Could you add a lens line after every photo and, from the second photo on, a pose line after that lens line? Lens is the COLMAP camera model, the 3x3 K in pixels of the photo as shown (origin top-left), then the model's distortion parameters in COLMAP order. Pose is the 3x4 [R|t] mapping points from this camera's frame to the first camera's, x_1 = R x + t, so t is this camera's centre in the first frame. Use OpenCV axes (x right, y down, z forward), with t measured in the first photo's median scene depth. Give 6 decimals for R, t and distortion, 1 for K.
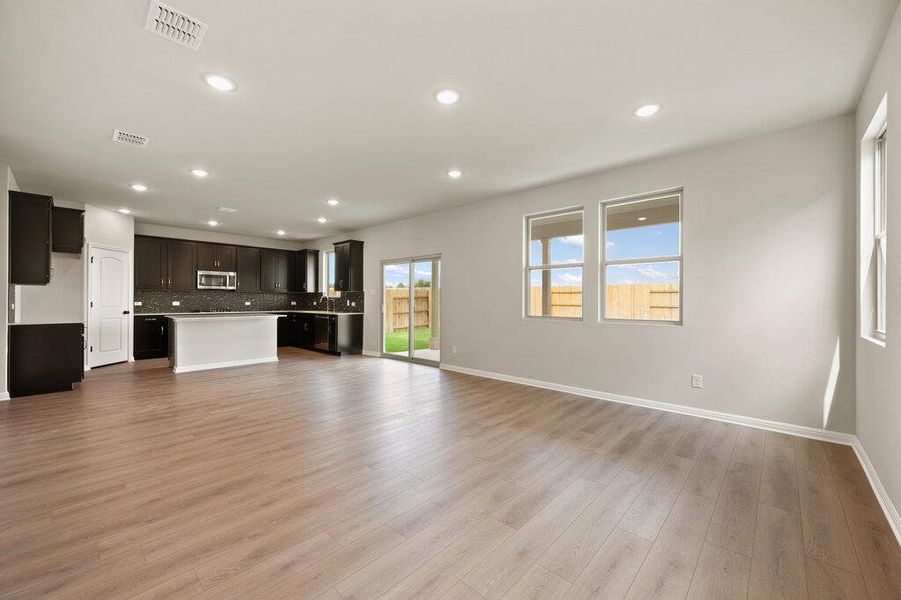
lens RADIAL K [[355.4, 0, 450.5], [0, 355.4, 300.0], [0, 0, 1]] dist [0.001277, -0.000242]
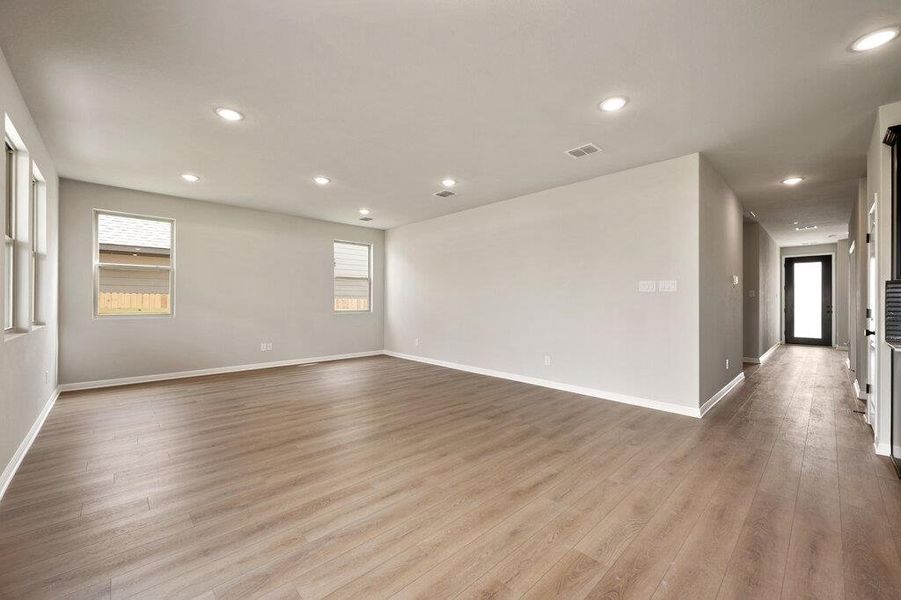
lens RADIAL K [[355.4, 0, 450.5], [0, 355.4, 300.0], [0, 0, 1]] dist [0.001277, -0.000242]
pose [[-0.998027, -0.008522, 0.062213, -0.459804], [-0.008593, 0.999963, -0.000882, -0.003150], [-0.062203, -0.001415, -0.998062, 1.664738]]
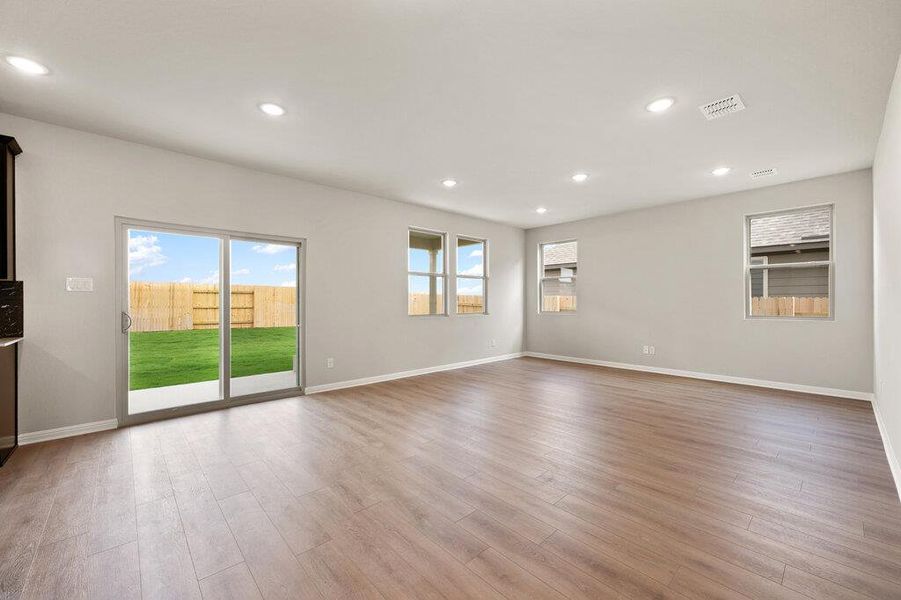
lens RADIAL K [[359.9, 0, 450.5], [0, 359.9, 300.0], [0, 0, 1]] dist [0.006425, 0.000075]
pose [[0.074142, -0.001725, 0.997246, -1.075847], [0.002859, 0.999995, 0.001517, -0.004287], [-0.997244, 0.002739, 0.074147, 0.926249]]
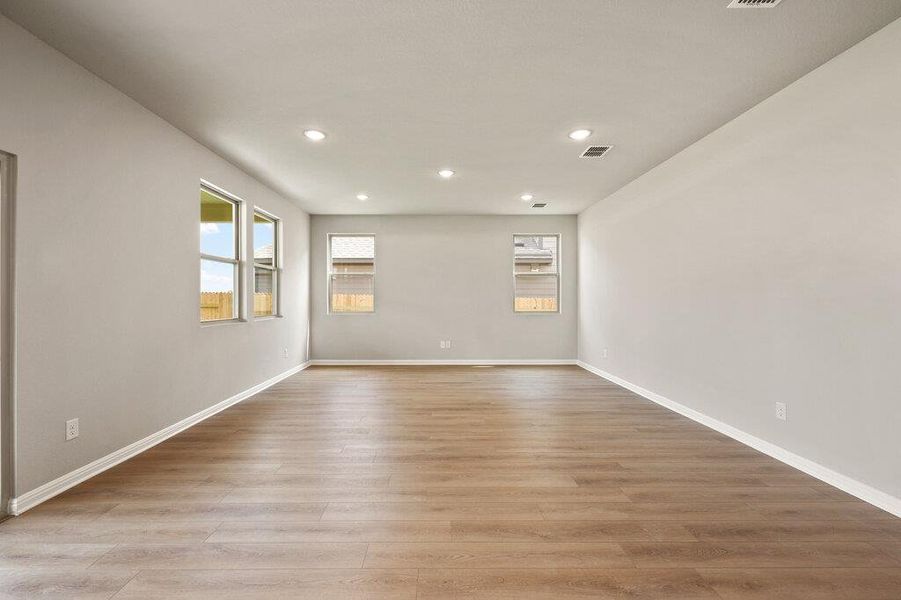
lens RADIAL K [[373.9, 0, 442.8], [0, 373.9, 300.2], [0, 0, 1]] dist [0.000110, 0.000347]
pose [[-0.687307, -0.005553, 0.726346, -0.769754], [-0.002827, 0.999984, 0.004970, -0.003777], [-0.726362, 0.001362, -0.687311, 1.364746]]
